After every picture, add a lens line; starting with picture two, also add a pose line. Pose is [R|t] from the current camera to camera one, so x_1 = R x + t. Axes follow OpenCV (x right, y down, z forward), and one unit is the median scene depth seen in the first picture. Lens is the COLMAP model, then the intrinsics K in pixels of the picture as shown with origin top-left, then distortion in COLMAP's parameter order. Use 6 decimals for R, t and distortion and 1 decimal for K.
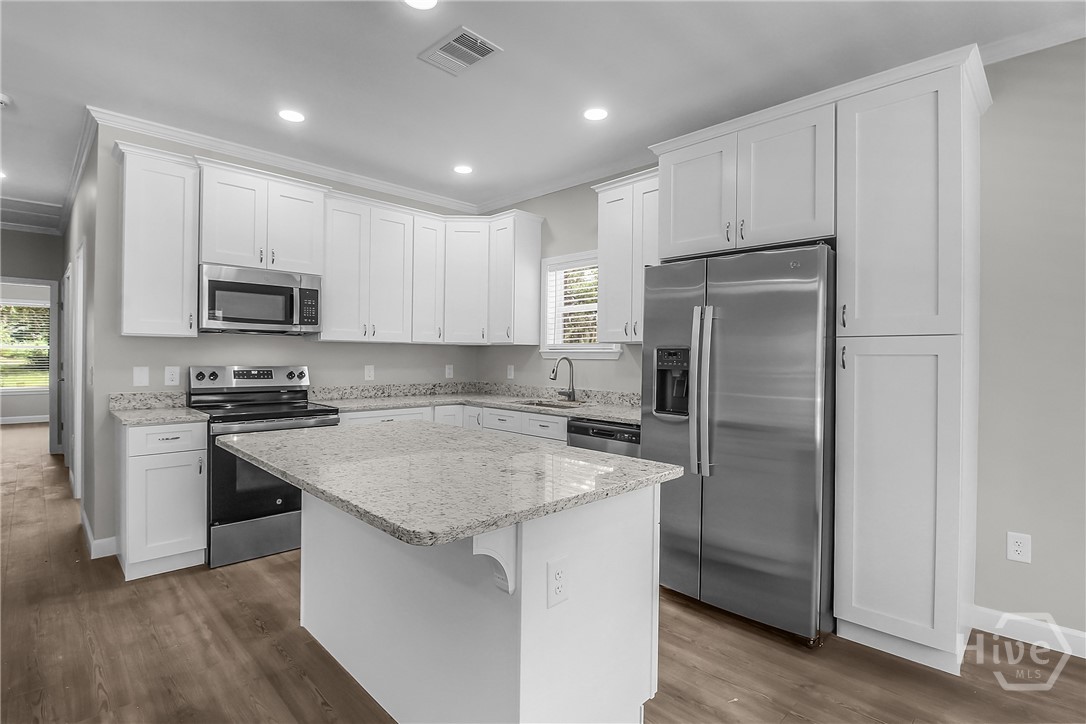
lens RADIAL K [[517.3, 0, 544.4], [0, 517.3, 359.5], [0, 0, 1]] dist [-0.010448, -0.003934]
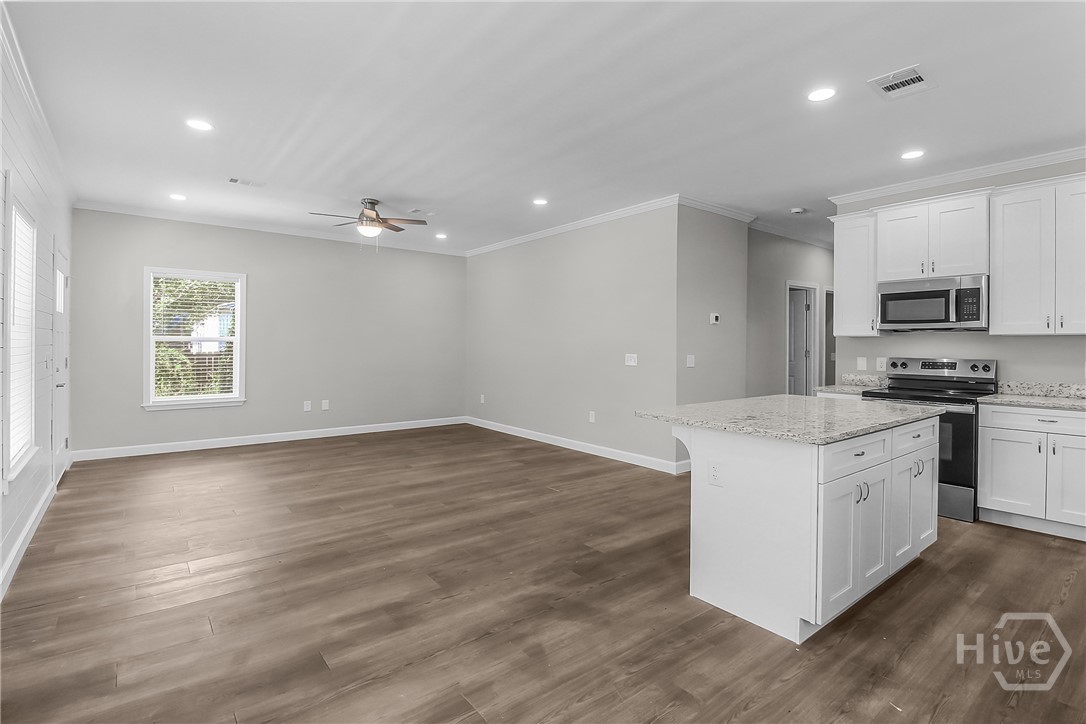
lens RADIAL K [[517.3, 0, 545.8], [0, 517.3, 348.1], [0, 0, 1]] dist [-0.010448, -0.003934]
pose [[-0.119196, -0.006443, -0.992850, 0.832078], [-0.012977, 0.999904, -0.004931, 0.007620], [0.992786, 0.012296, -0.119268, 0.280088]]
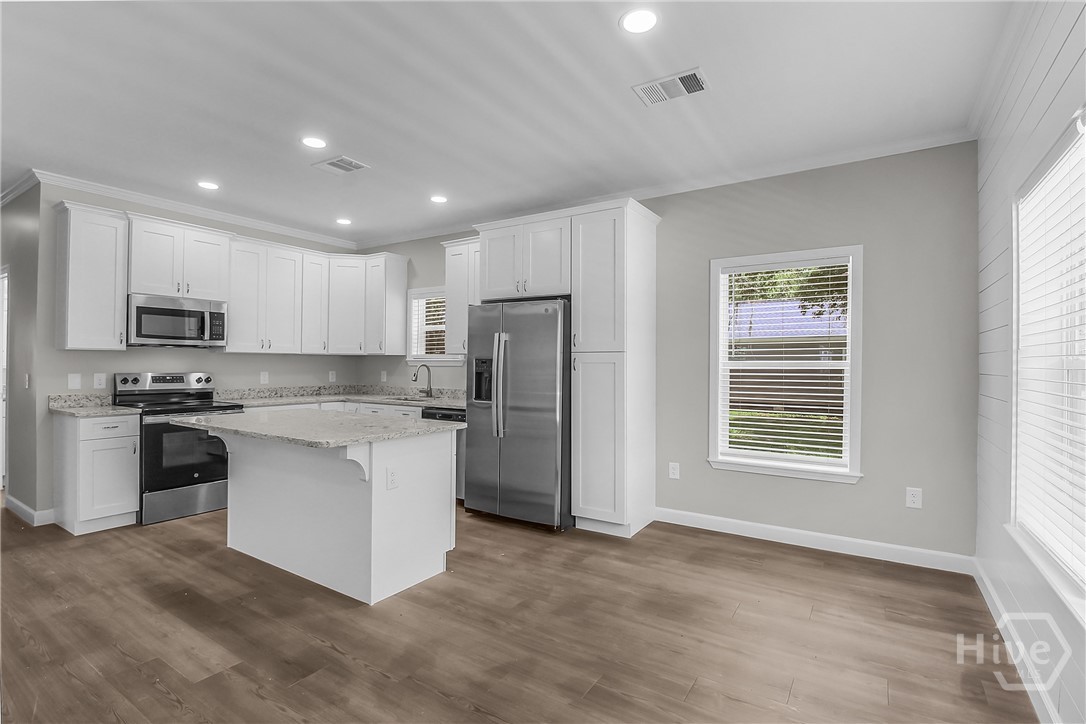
lens RADIAL K [[517.3, 0, 543.8], [0, 517.3, 361.4], [0, 0, 1]] dist [-0.010448, -0.003934]
pose [[0.978023, -0.003539, 0.208469, 0.082088], [0.005428, 0.999949, -0.008491, 0.000785], [-0.208428, 0.009436, 0.977992, -0.484386]]
